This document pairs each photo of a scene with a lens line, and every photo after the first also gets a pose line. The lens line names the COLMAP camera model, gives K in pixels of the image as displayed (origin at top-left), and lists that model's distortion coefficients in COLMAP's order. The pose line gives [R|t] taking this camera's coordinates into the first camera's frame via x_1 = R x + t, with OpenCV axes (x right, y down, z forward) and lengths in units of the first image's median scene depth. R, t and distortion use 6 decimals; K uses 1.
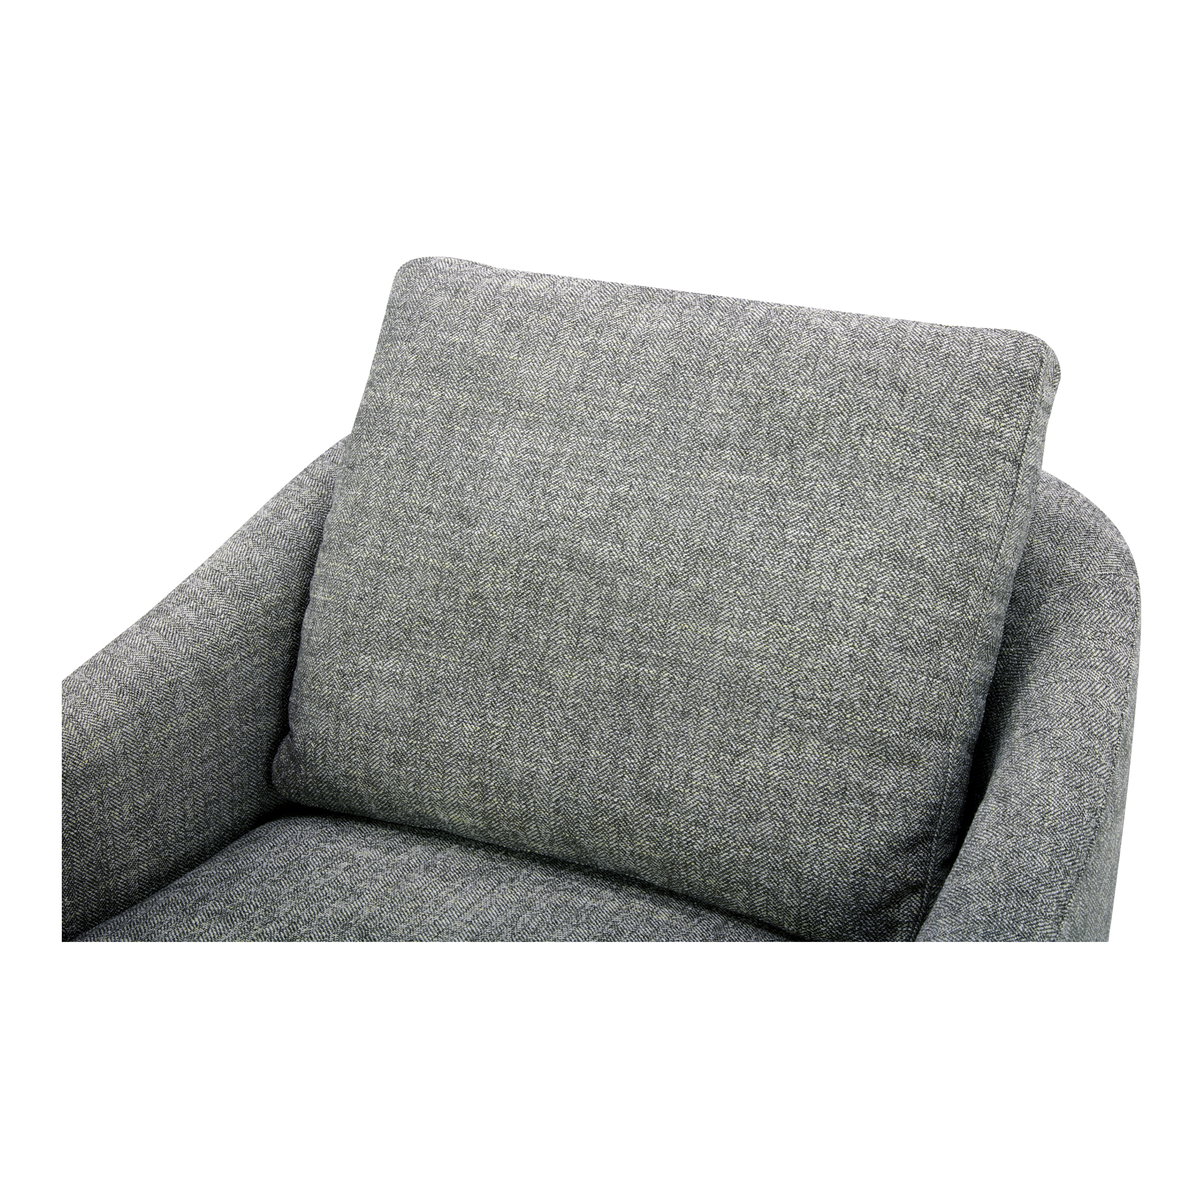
lens RADIAL K [[2116.0, 0, 606.2], [0, 2116.0, 565.8], [0, 0, 1]] dist [-0.042743, -0.083535]
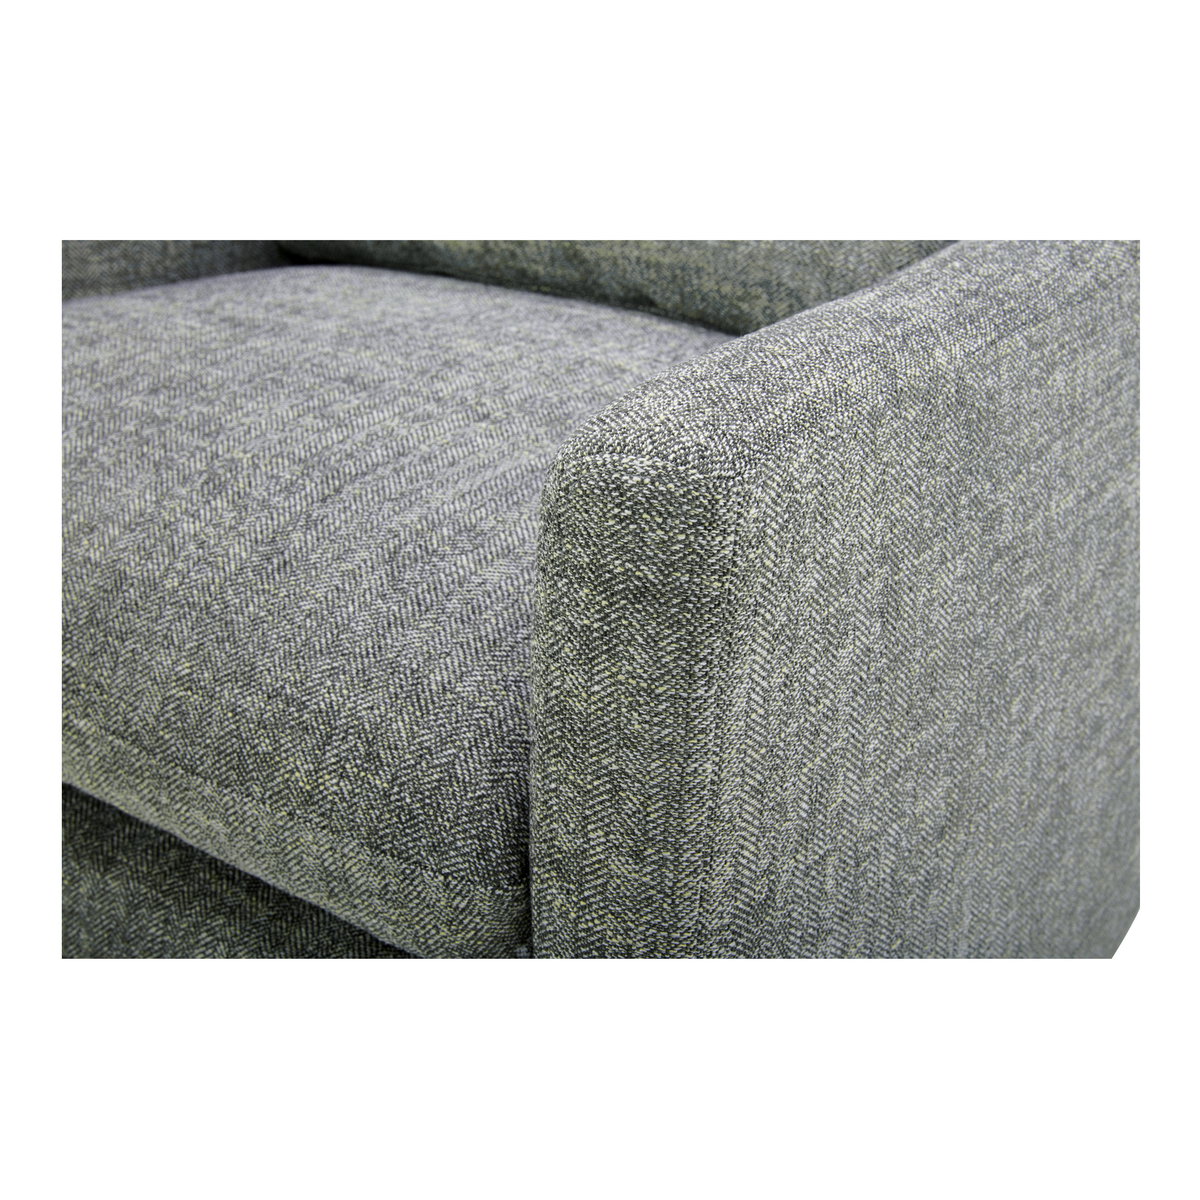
lens RADIAL K [[1923.9, 0, 580.1], [0, 1923.9, 595.0], [0, 0, 1]] dist [-0.071200, -0.045365]
pose [[0.982051, 0.081168, -0.170258, 0.125474], [-0.077135, 0.996564, 0.030180, 0.241582], [0.172123, -0.016505, 0.984937, 0.262989]]
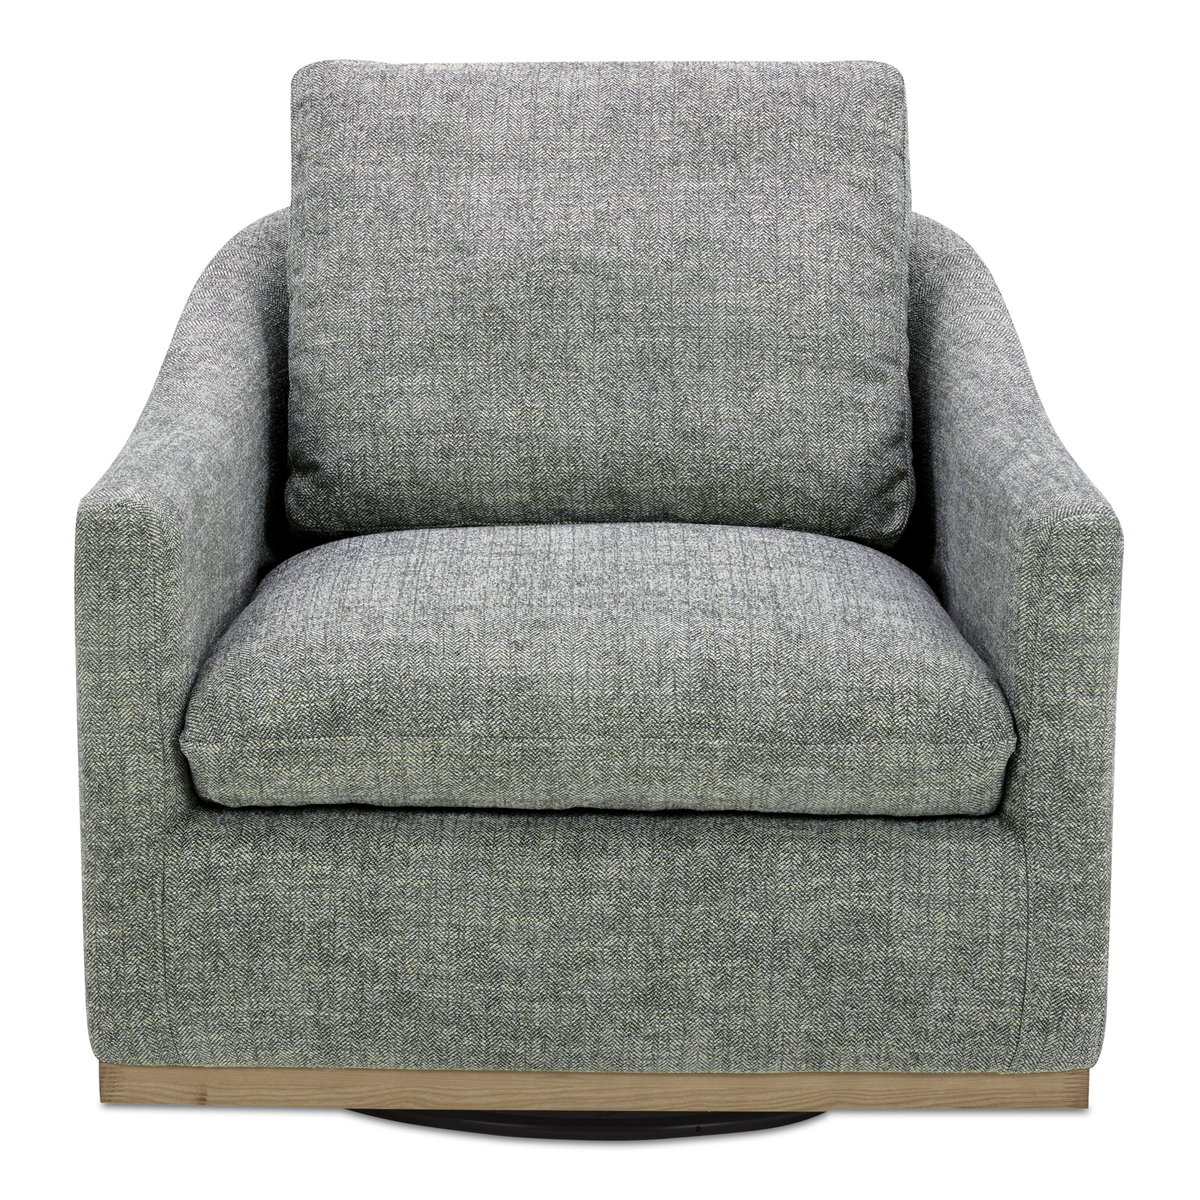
lens RADIAL K [[4526.6, 0, 558.8], [0, 4526.6, 600.9], [0, 0, 1]] dist [0.037255, -1.603973]
pose [[0.895685, -0.089515, 0.435585, -1.172725], [0.160885, 0.978406, -0.129758, 0.520903], [-0.414564, 0.186301, 0.890746, -1.260913]]
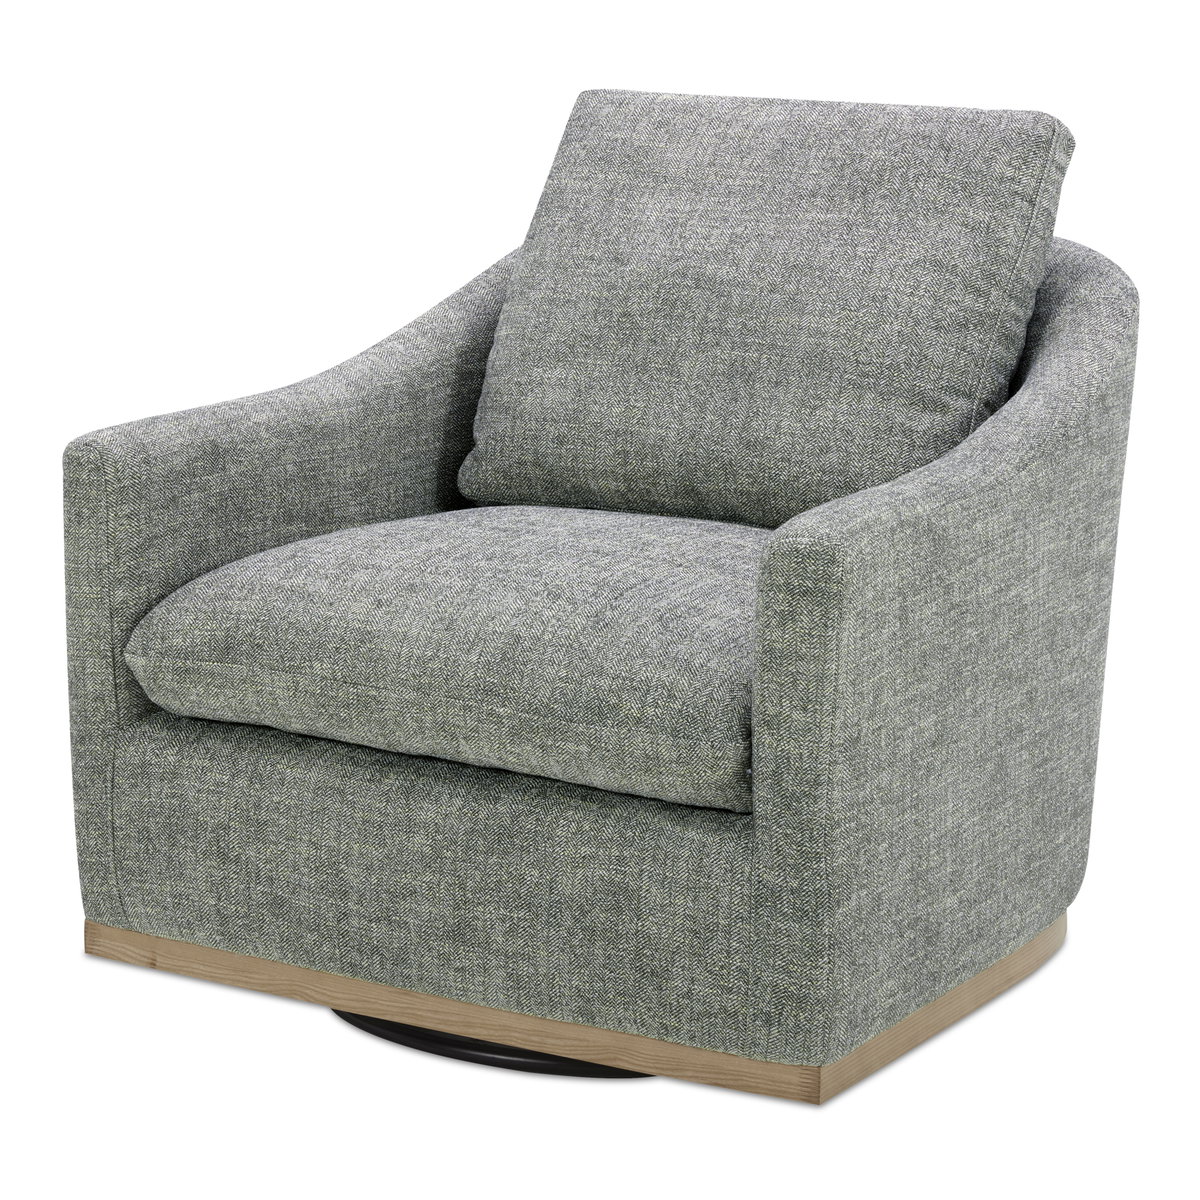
lens RADIAL K [[4069.0, 0, 600.0], [0, 4069.0, 600.0], [0, 0, 1]] dist [0.060145, -1.997735]
pose [[0.996026, 0.025344, -0.085379, 0.144908], [-0.039097, 0.985771, -0.163482, 0.614638], [0.080021, 0.166170, 0.982845, -1.471363]]
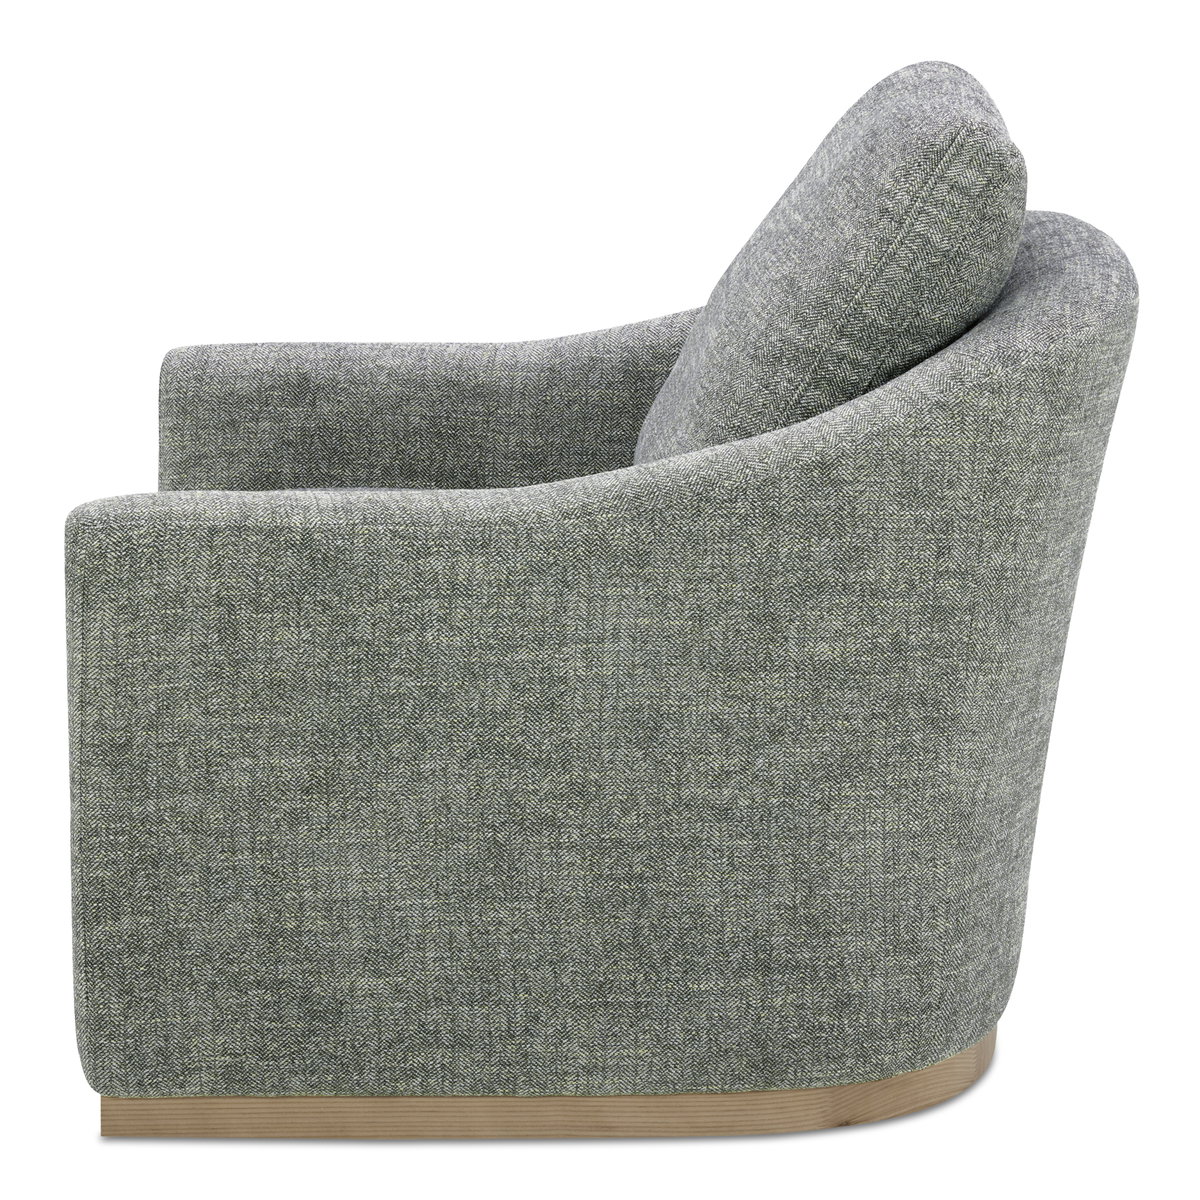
lens RADIAL K [[4526.6, 0, 558.8], [0, 4526.6, 600.9], [0, 0, 1]] dist [0.037255, -1.603973]
pose [[0.448256, 0.189938, -0.873493, 2.122082], [-0.335510, 0.941474, 0.032545, 0.112780], [0.828553, 0.278477, 0.485748, -0.209761]]
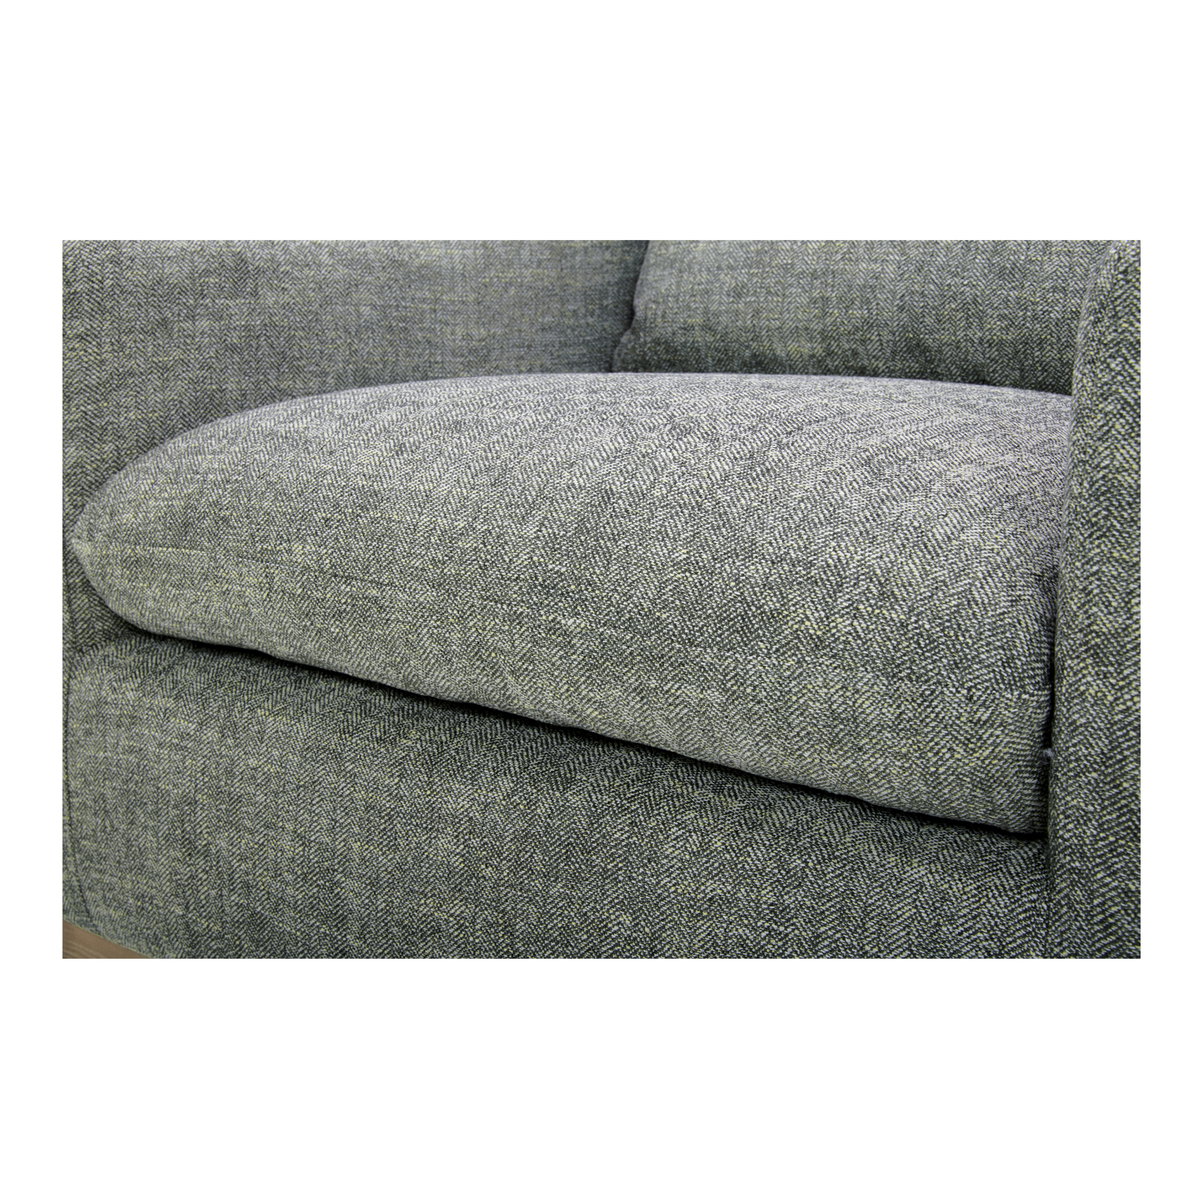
lens RADIAL K [[1803.3, 0, 590.4], [0, 1803.3, 594.4], [0, 0, 1]] dist [-0.061984, -0.044435]
pose [[0.973688, 0.050378, -0.222246, 0.025571], [-0.093321, 0.977882, -0.187186, 0.399952], [0.207900, 0.203001, 0.956853, 0.243128]]
